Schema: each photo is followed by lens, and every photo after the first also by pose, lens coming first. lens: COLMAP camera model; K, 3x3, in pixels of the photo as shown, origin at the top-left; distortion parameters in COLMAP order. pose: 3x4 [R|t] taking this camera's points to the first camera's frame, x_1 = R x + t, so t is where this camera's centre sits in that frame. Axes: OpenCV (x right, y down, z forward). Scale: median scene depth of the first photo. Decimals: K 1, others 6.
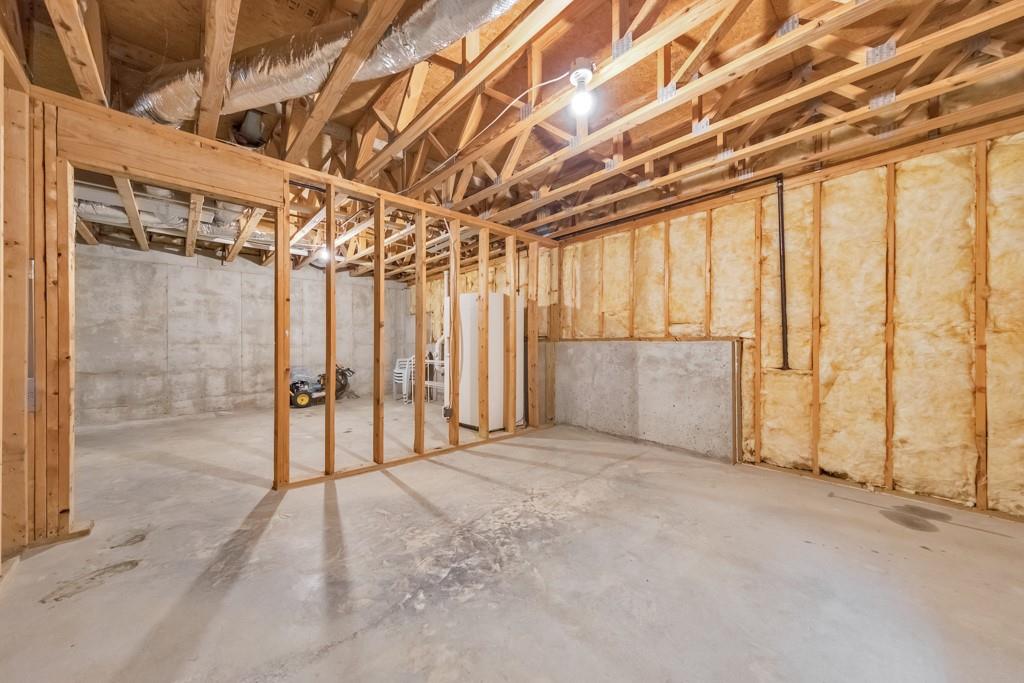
lens RADIAL K [[363.3, 0, 518.9], [0, 363.3, 344.4], [0, 0, 1]] dist [0.002524, 0.000009]
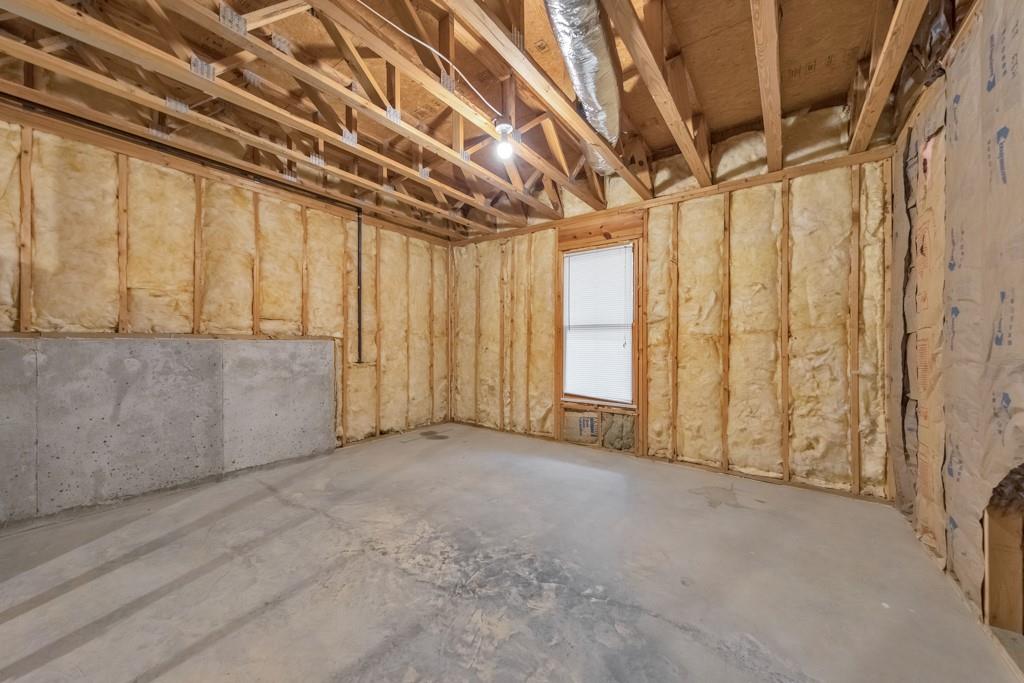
lens RADIAL K [[363.3, 0, 518.9], [0, 363.3, 344.4], [0, 0, 1]] dist [0.002524, 0.000009]
pose [[-0.192961, -0.005076, 0.981193, -0.628124], [-0.000620, 0.999987, 0.005051, -0.003392], [-0.981206, 0.000367, -0.192962, 0.709225]]
